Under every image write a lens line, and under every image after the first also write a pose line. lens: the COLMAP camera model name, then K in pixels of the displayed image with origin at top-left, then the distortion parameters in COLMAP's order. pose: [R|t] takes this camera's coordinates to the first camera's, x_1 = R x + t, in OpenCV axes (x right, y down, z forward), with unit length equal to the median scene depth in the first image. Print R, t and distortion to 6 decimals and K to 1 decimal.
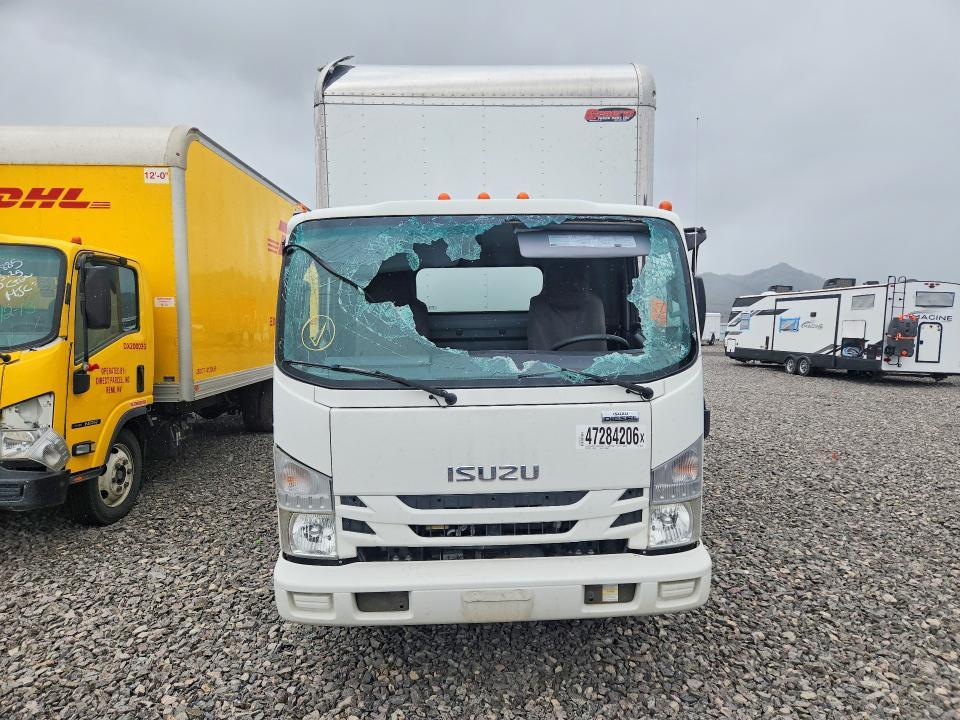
lens RADIAL K [[659.3, 0, 485.3], [0, 659.3, 365.0], [0, 0, 1]] dist [0.041148, -0.003328]
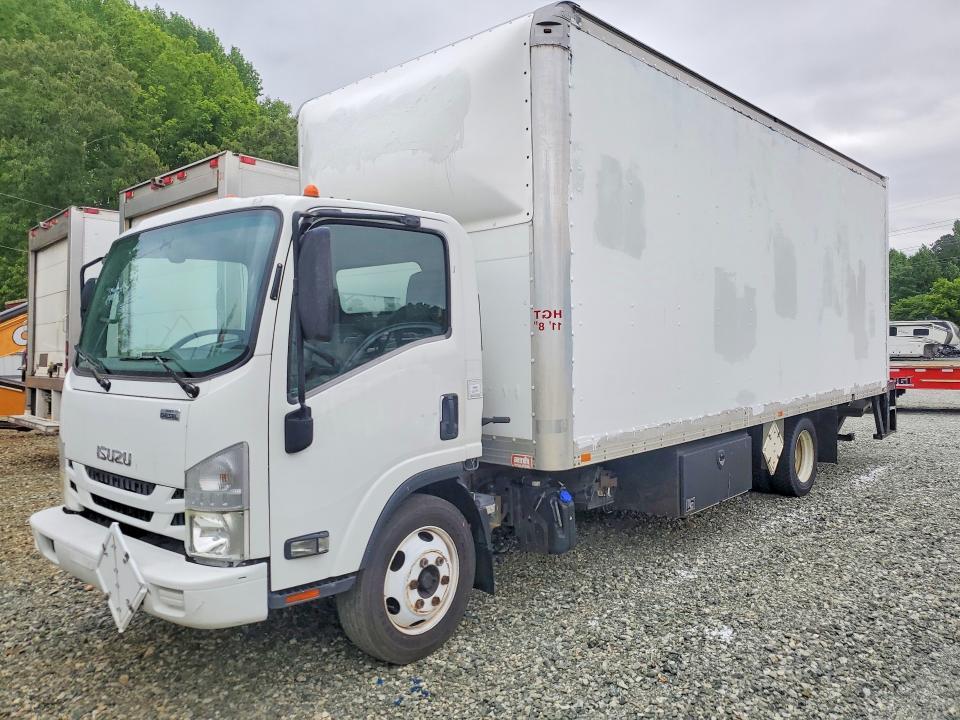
lens RADIAL K [[762.8, 0, 474.9], [0, 762.8, 344.7], [0, 0, 1]] dist [0.009972, -0.024551]
pose [[0.711473, 0.014241, -0.702569, 1.320315], [-0.045302, 0.998644, -0.025633, -0.016265], [0.701252, 0.050065, 0.711154, 0.495507]]
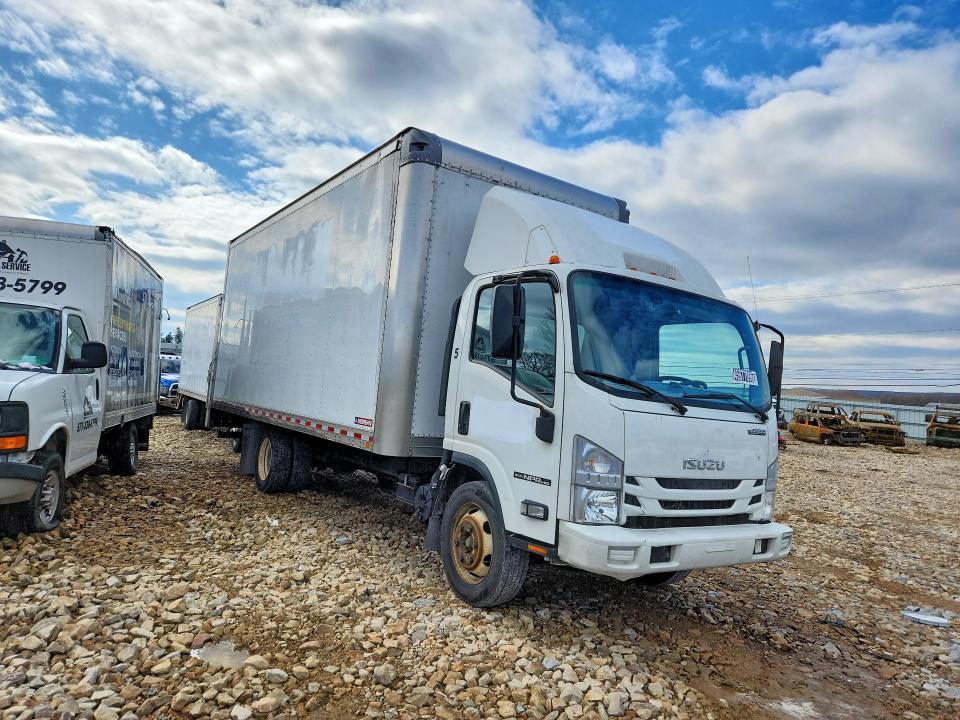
lens RADIAL K [[659.3, 0, 482.5], [0, 659.3, 363.7], [0, 0, 1]] dist [0.041148, -0.003328]
pose [[0.842984, 0.124108, 0.523426, -1.174247], [-0.065514, 0.989465, -0.129099, 0.161754], [-0.533934, 0.074536, 0.842234, 0.012425]]
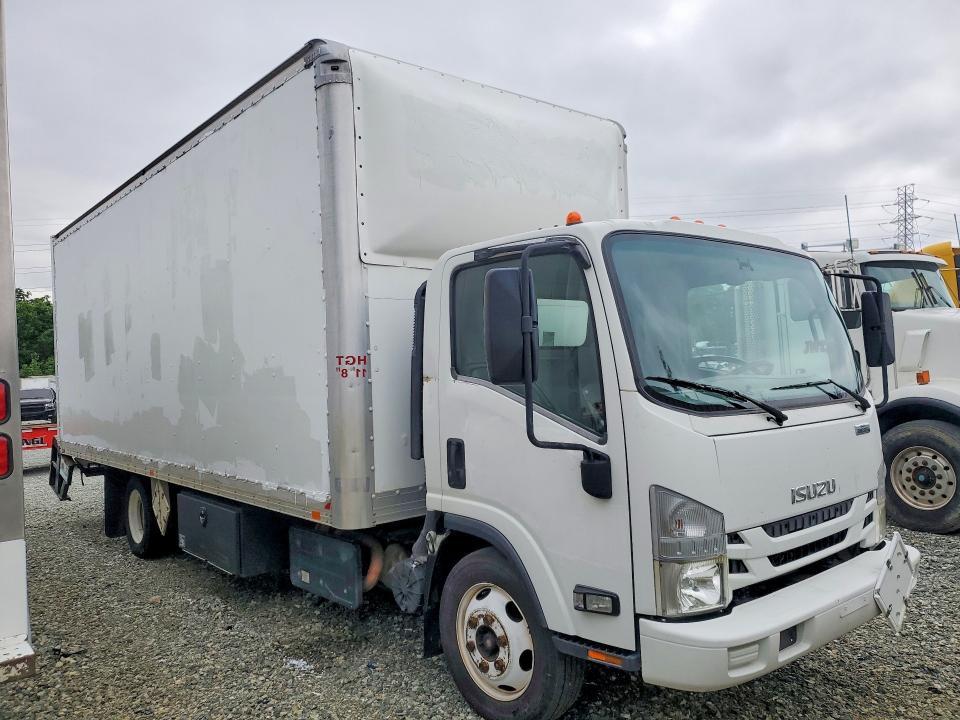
lens RADIAL K [[762.8, 0, 484.1], [0, 762.8, 369.2], [0, 0, 1]] dist [0.009972, -0.024551]
pose [[0.783091, -0.008656, 0.621847, -1.100543], [0.067913, 0.995114, -0.071671, 0.026973], [-0.618188, 0.098356, 0.779853, 0.371290]]
